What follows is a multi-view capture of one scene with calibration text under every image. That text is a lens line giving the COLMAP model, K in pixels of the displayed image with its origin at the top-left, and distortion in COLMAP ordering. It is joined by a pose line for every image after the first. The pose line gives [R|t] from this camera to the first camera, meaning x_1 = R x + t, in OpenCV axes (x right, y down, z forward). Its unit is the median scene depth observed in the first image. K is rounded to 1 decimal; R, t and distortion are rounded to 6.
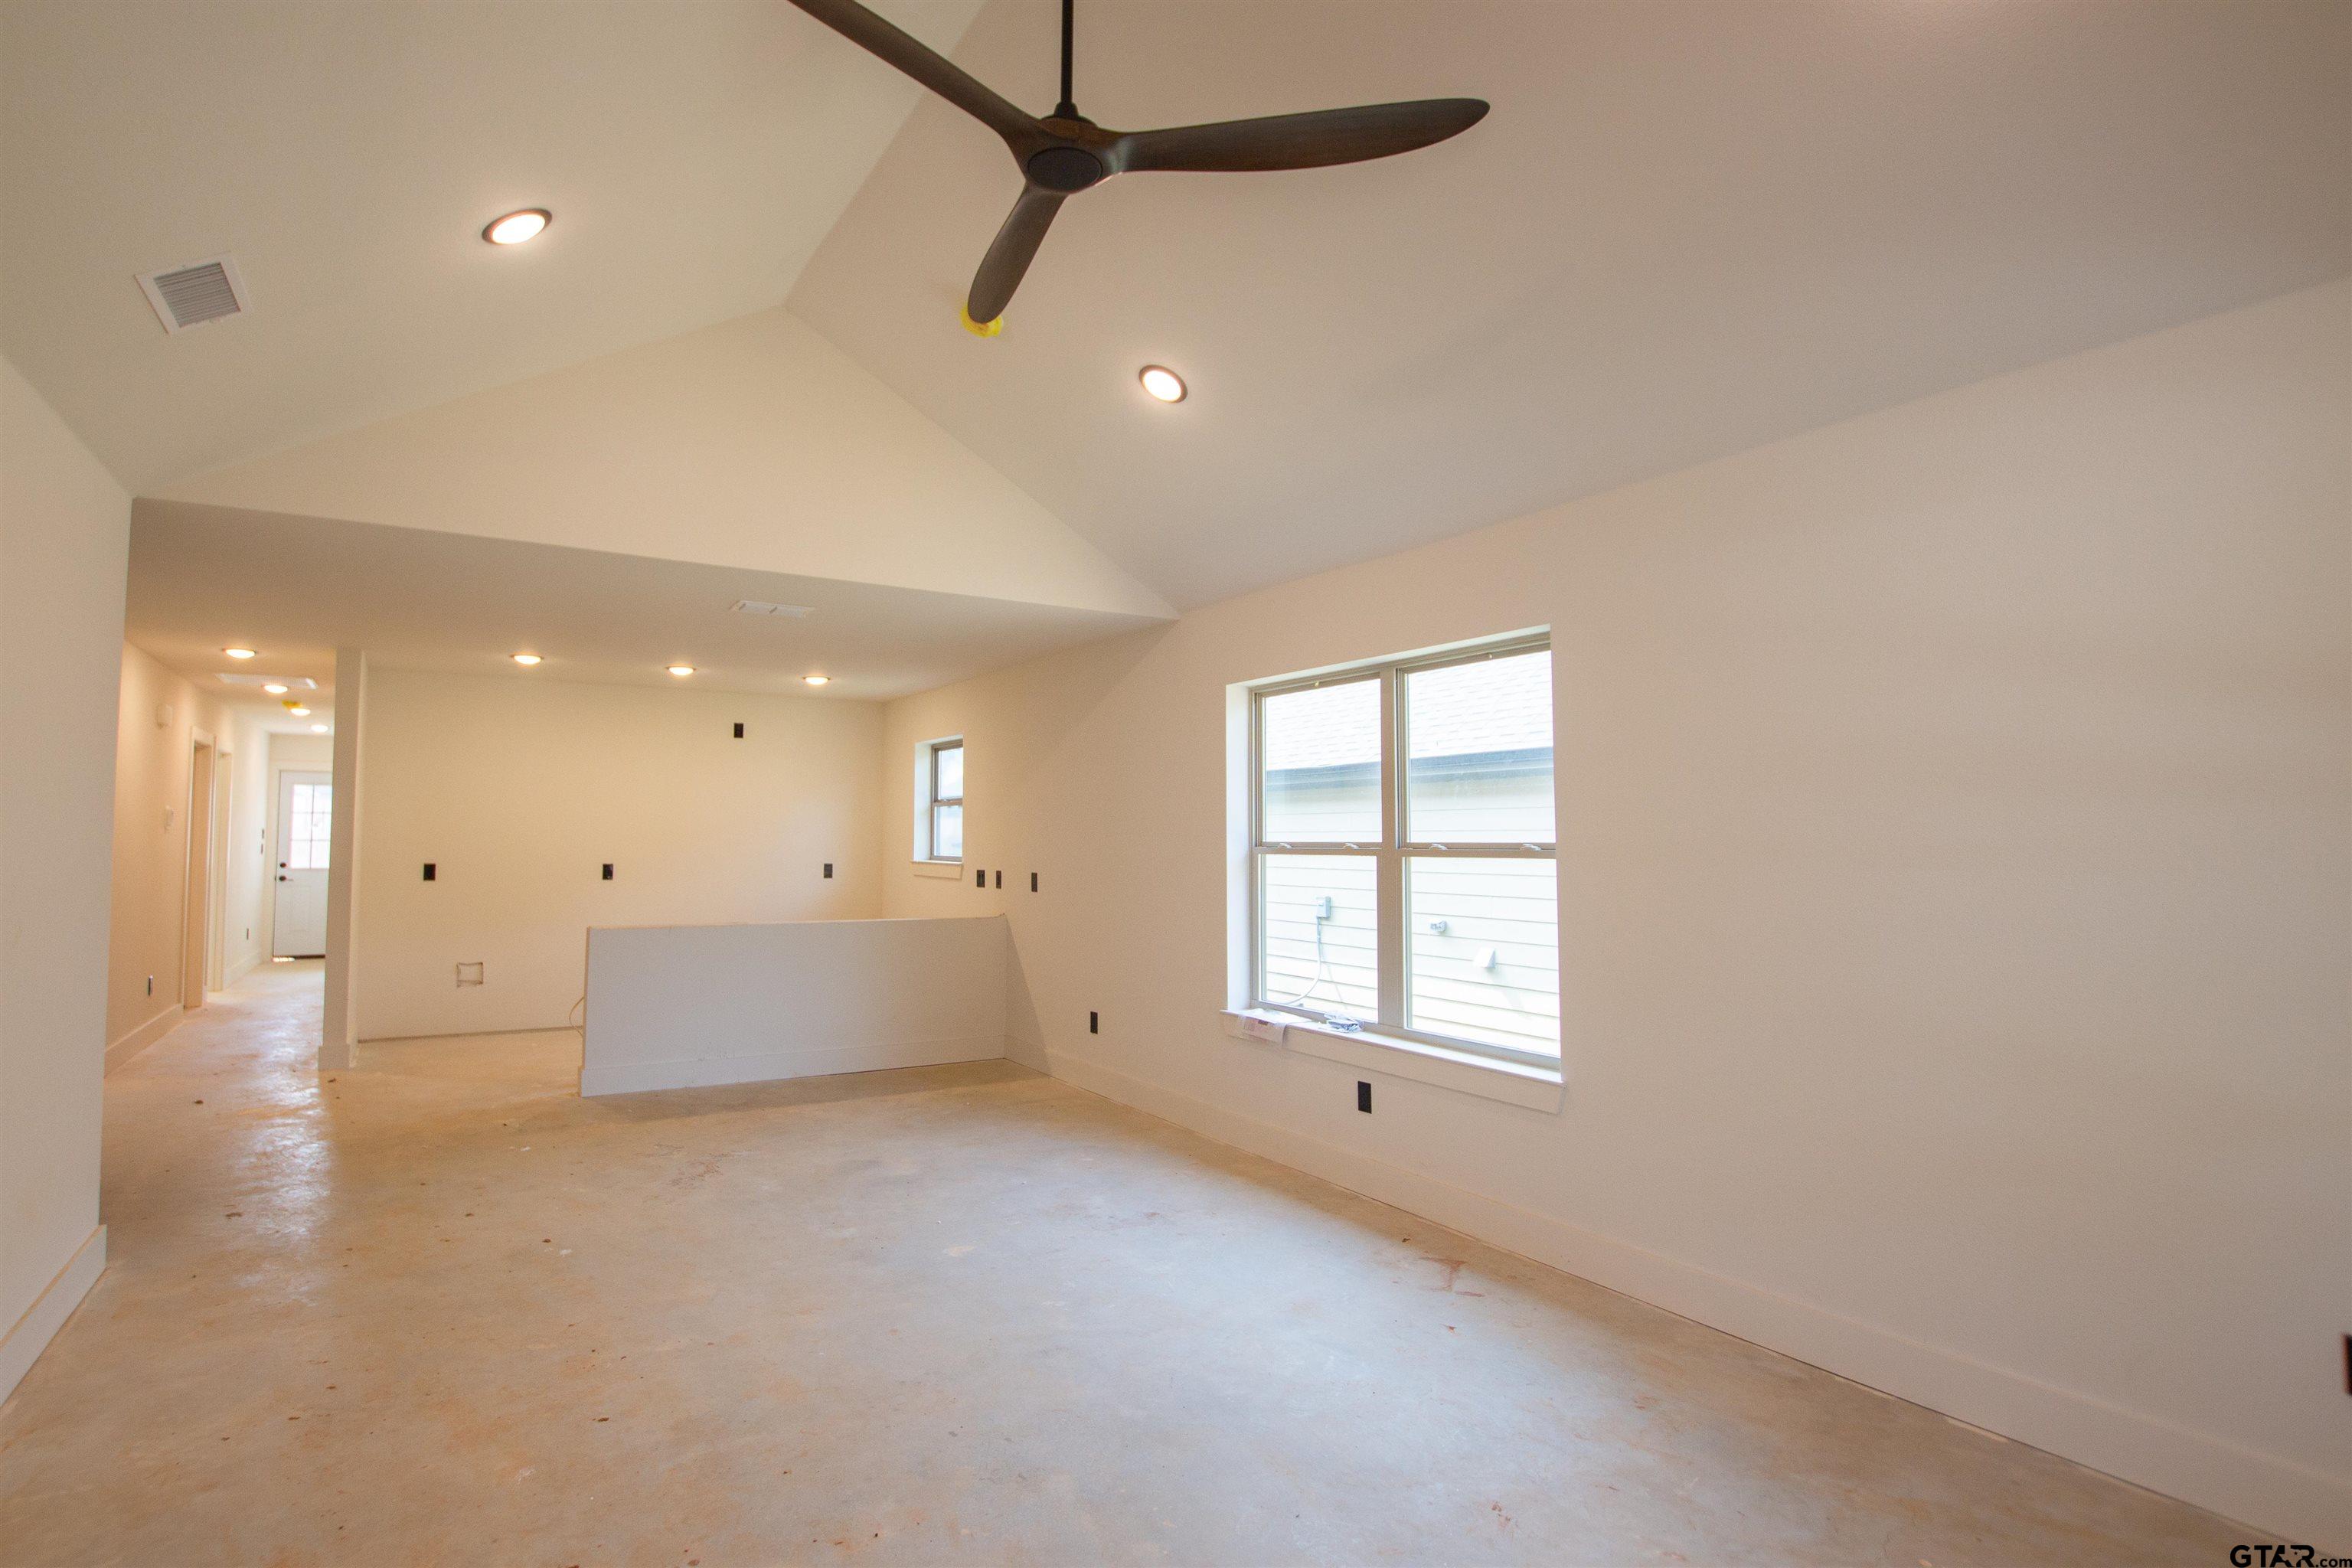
lens RADIAL K [[1157.5, 0, 1095.3], [0, 1157.5, 775.5], [0, 0, 1]] dist [-0.026568, 0.002472]
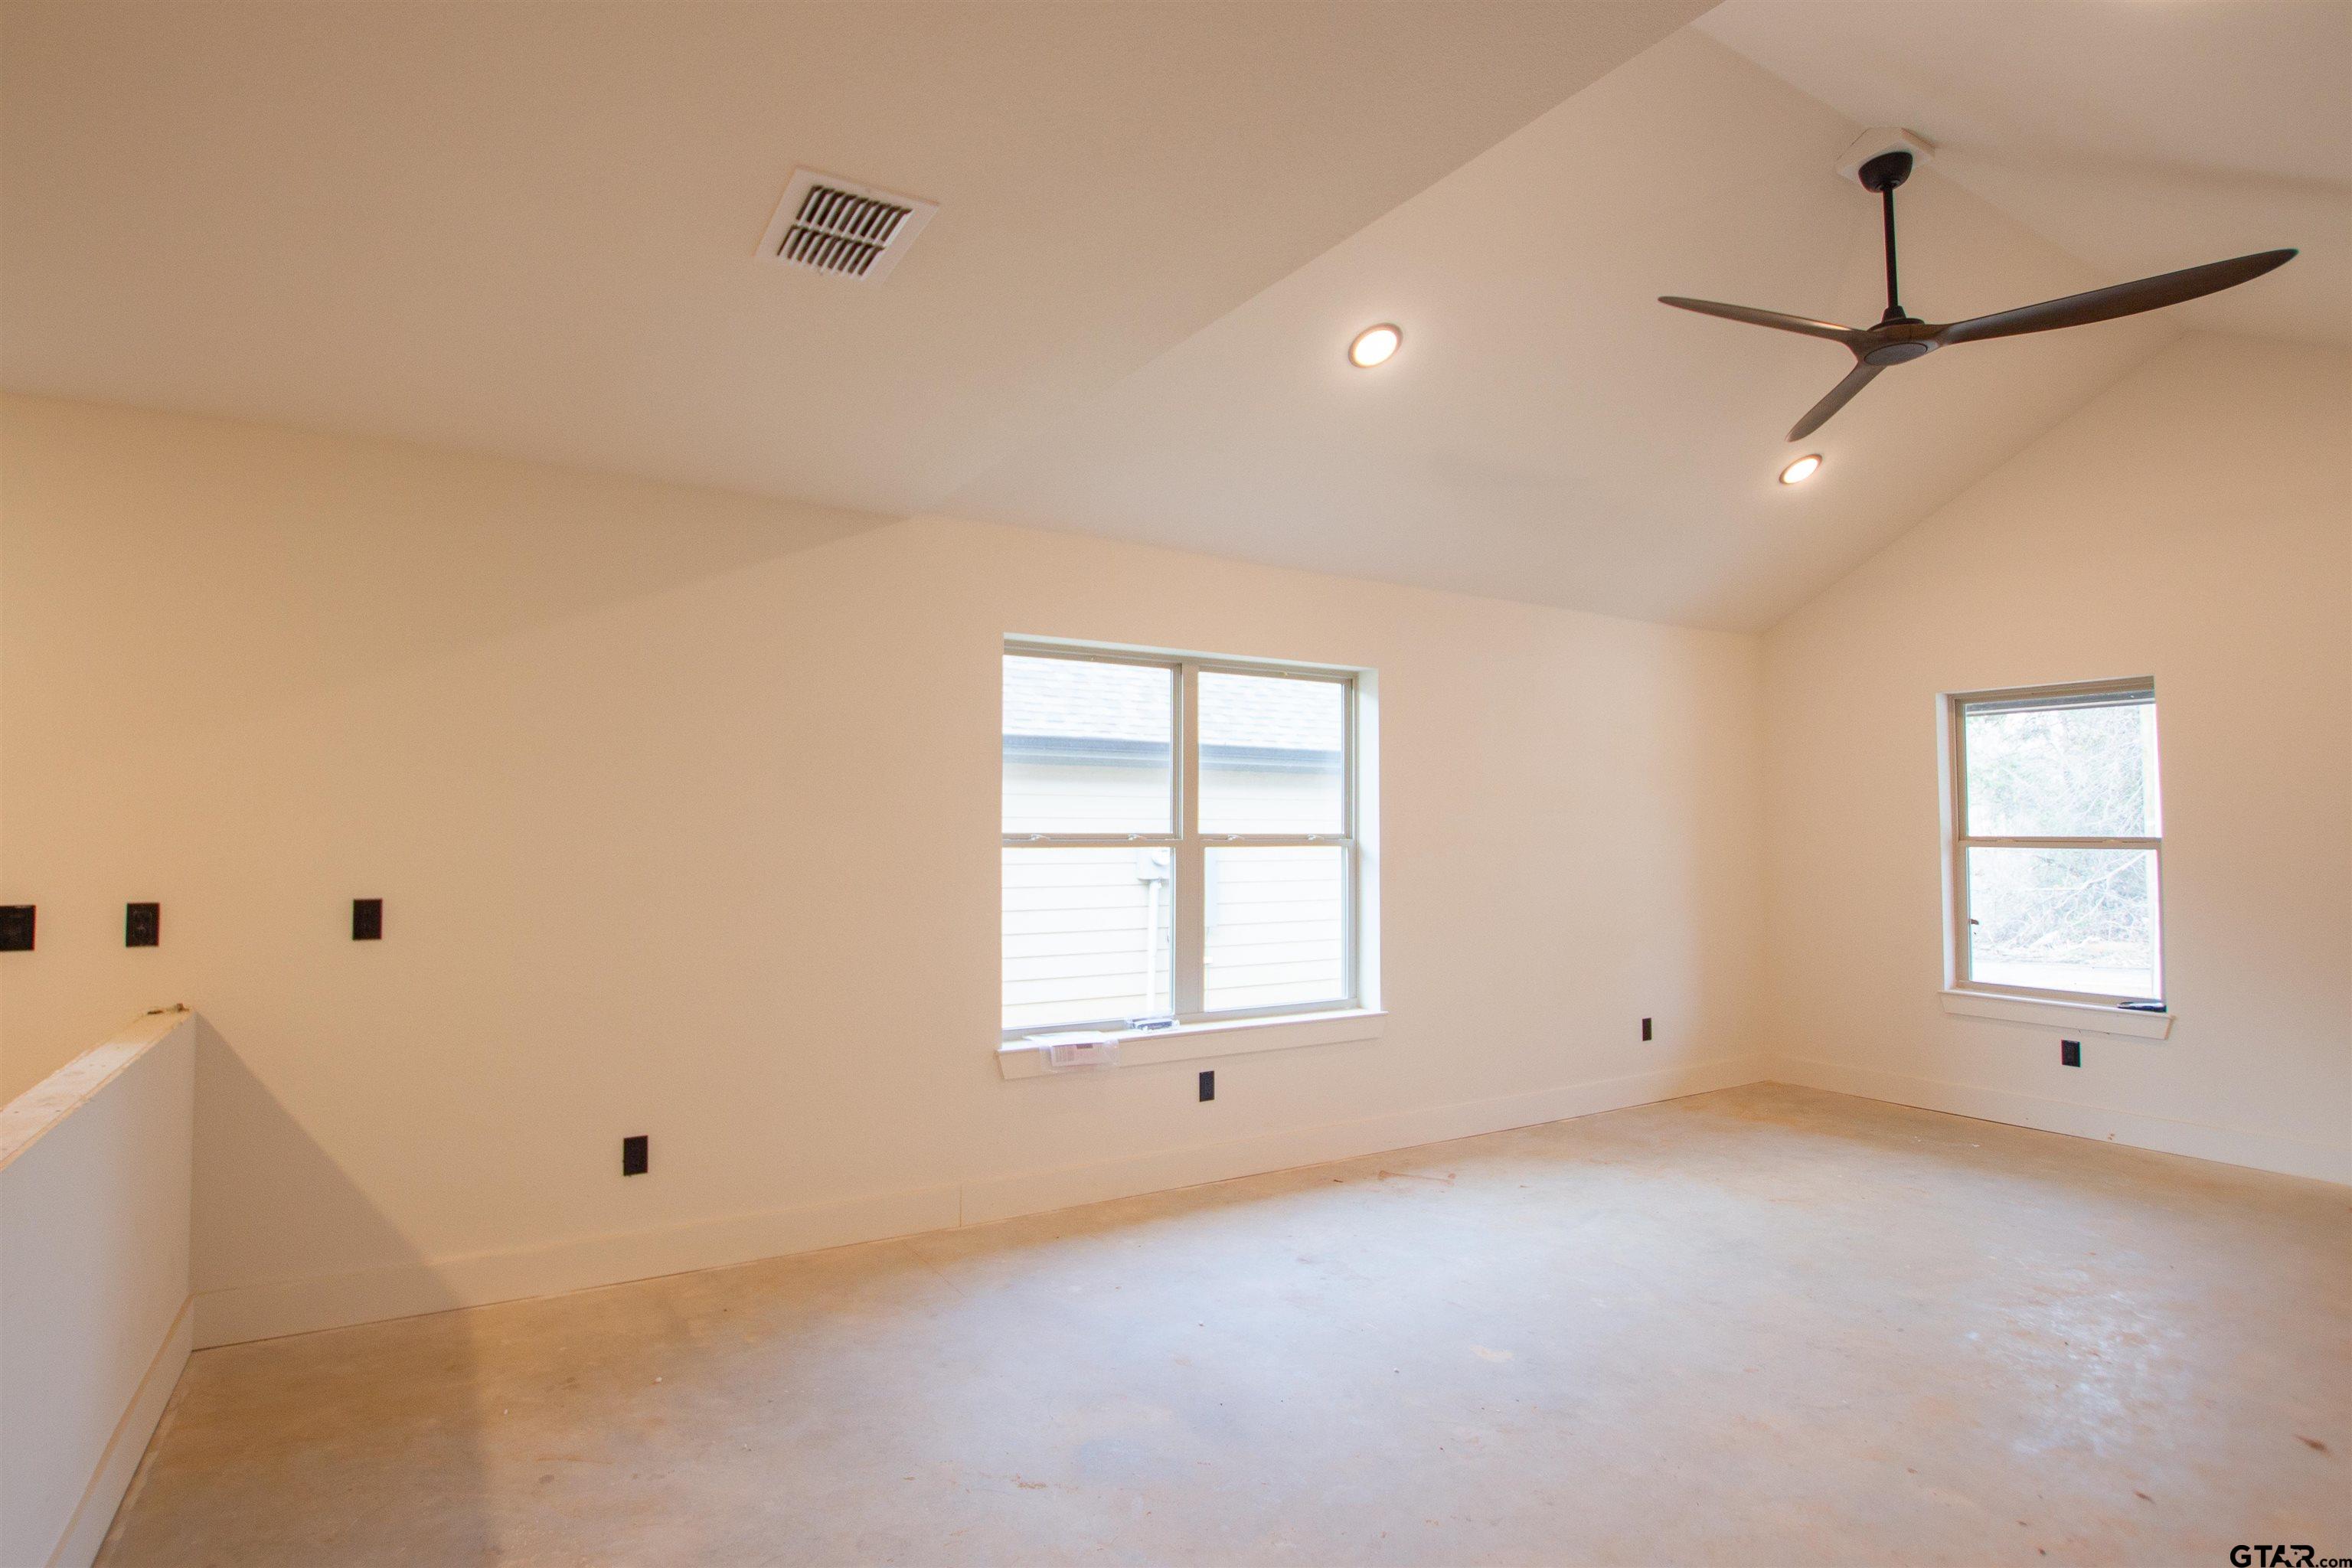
lens RADIAL K [[1158.4, 0, 1087.0], [0, 1158.4, 773.7], [0, 0, 1]] dist [-0.023963, -0.000248]
pose [[0.013474, 0.044893, 0.998901, -0.772670], [-0.061438, 0.997141, -0.043985, 0.056020], [-0.998020, -0.060778, 0.016194, 1.078036]]
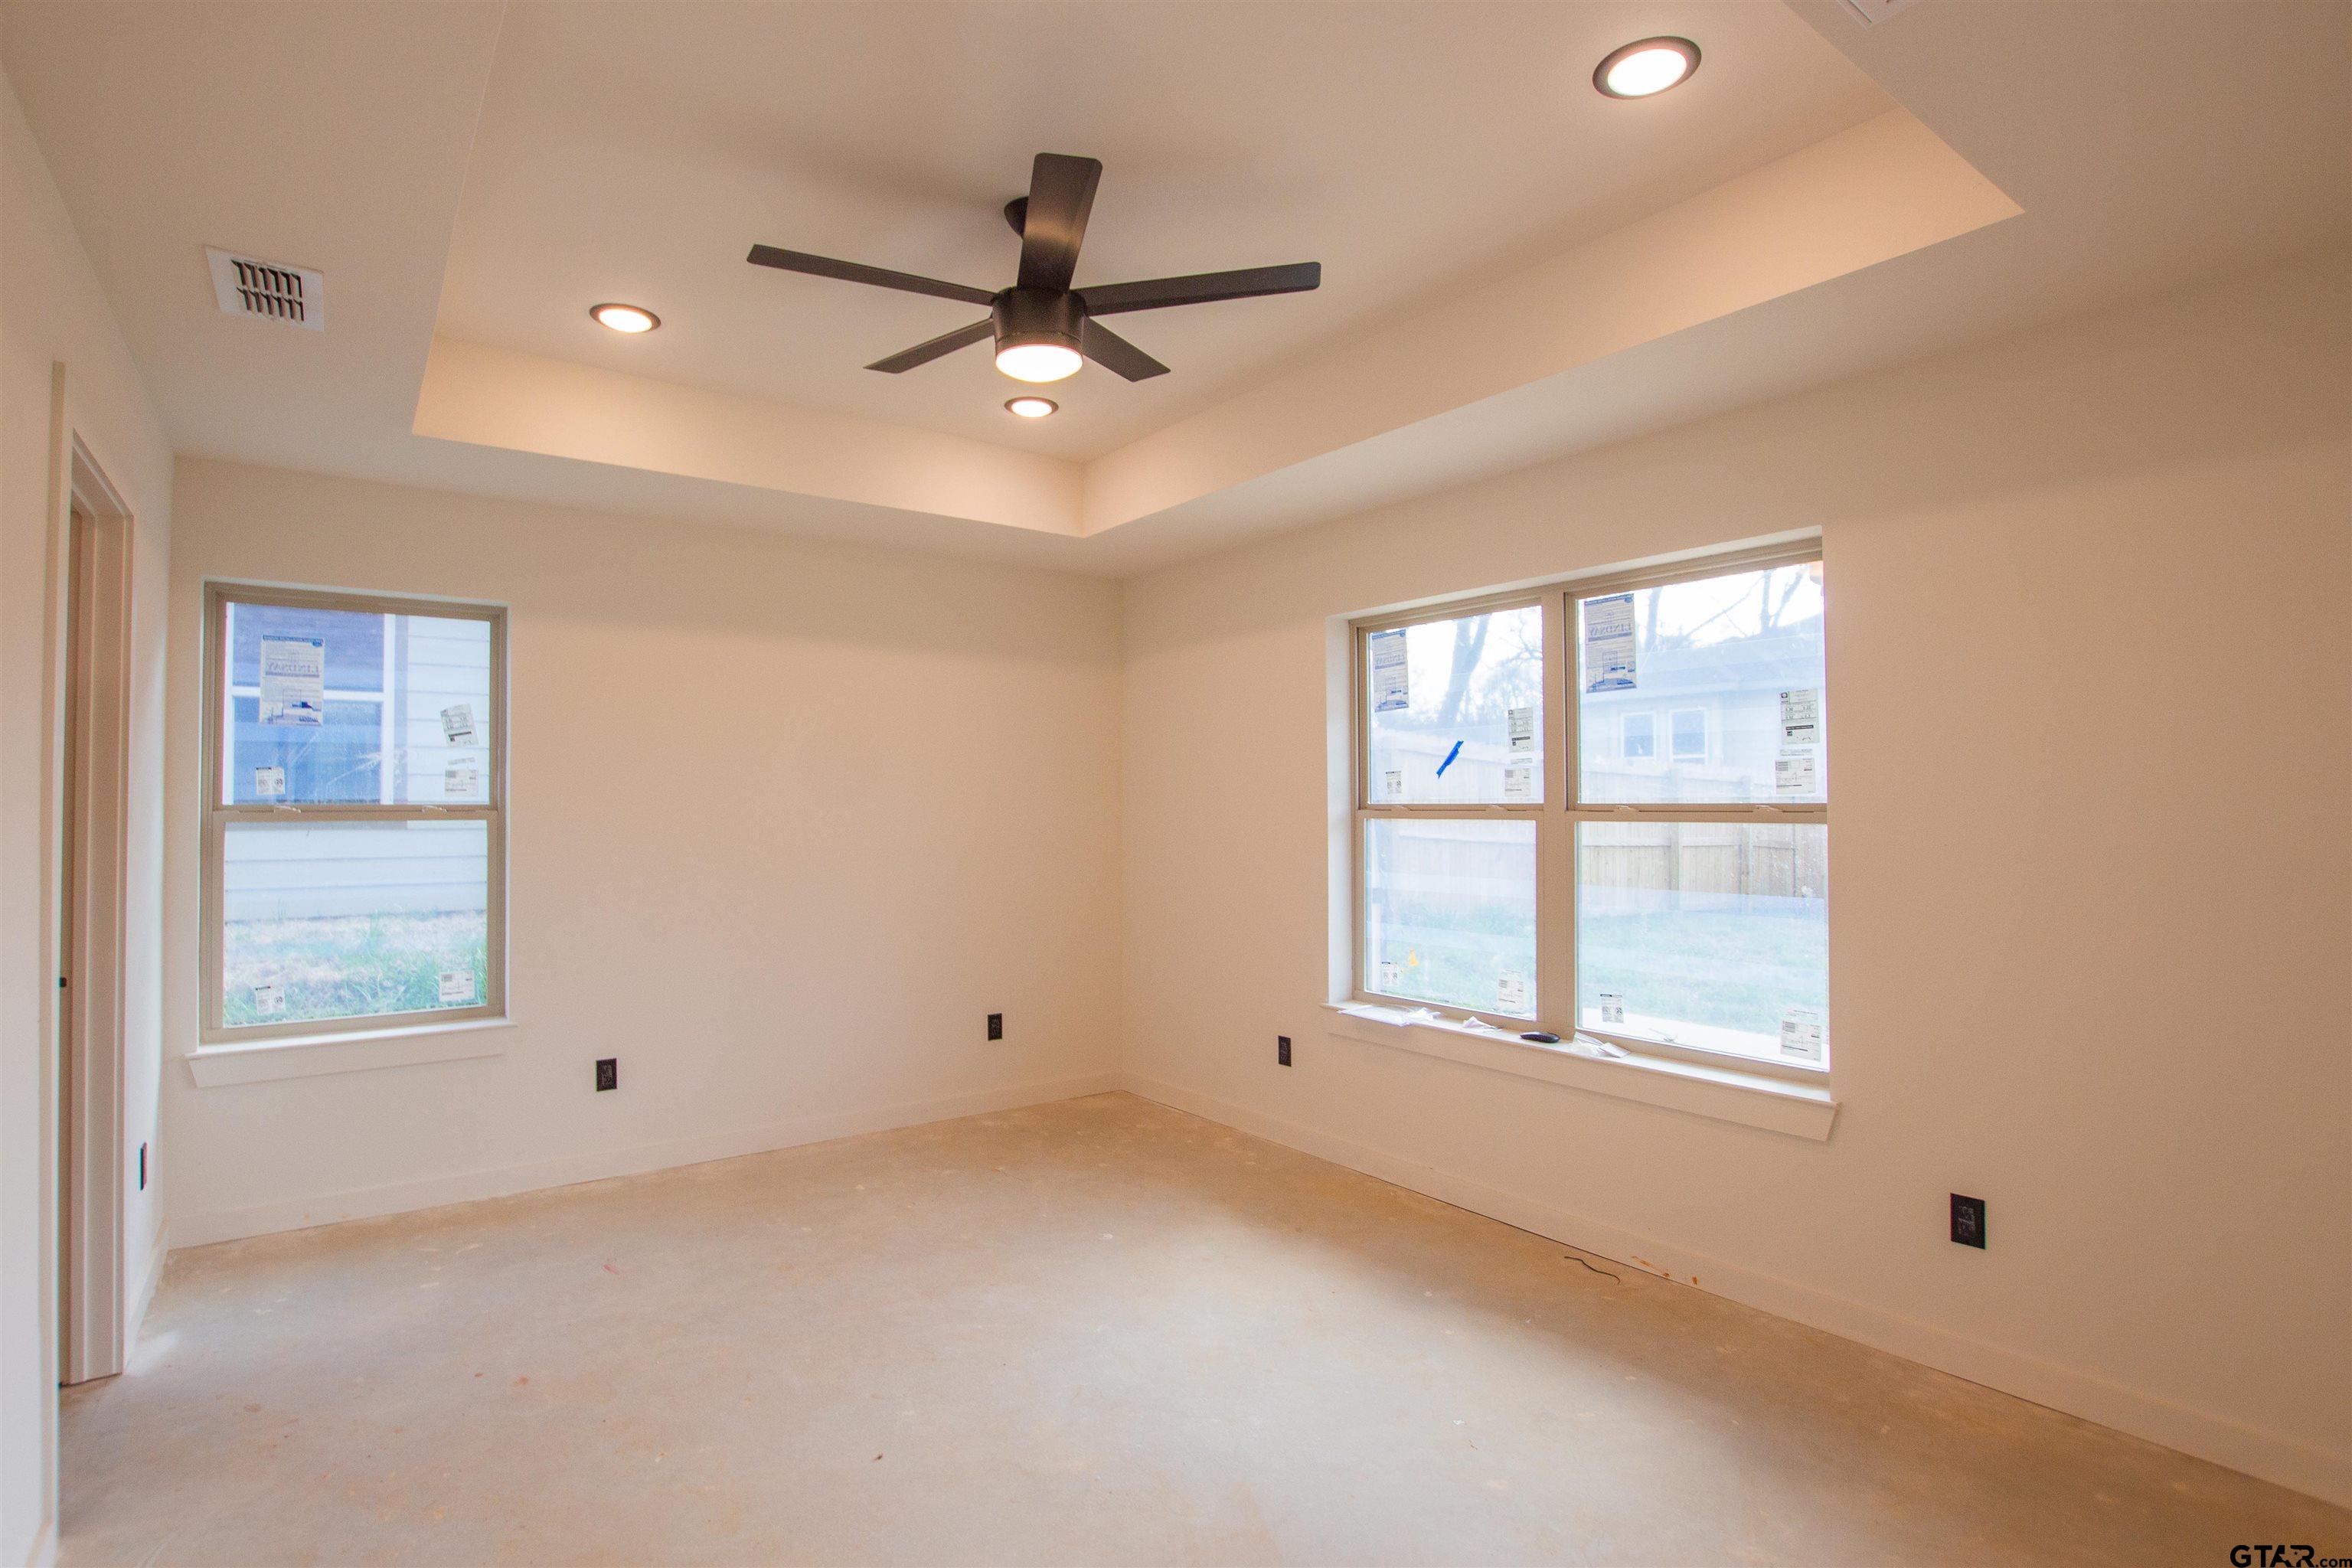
lens RADIAL K [[1141.9, 0, 1126.6], [0, 1141.9, 784.7], [0, 0, 1]] dist [-0.021869, -0.000152]
pose [[0.995505, -0.002573, 0.094670, -0.126859], [-0.001241, 0.999191, 0.040207, 0.012113], [-0.094697, -0.040144, 0.994696, 0.222777]]
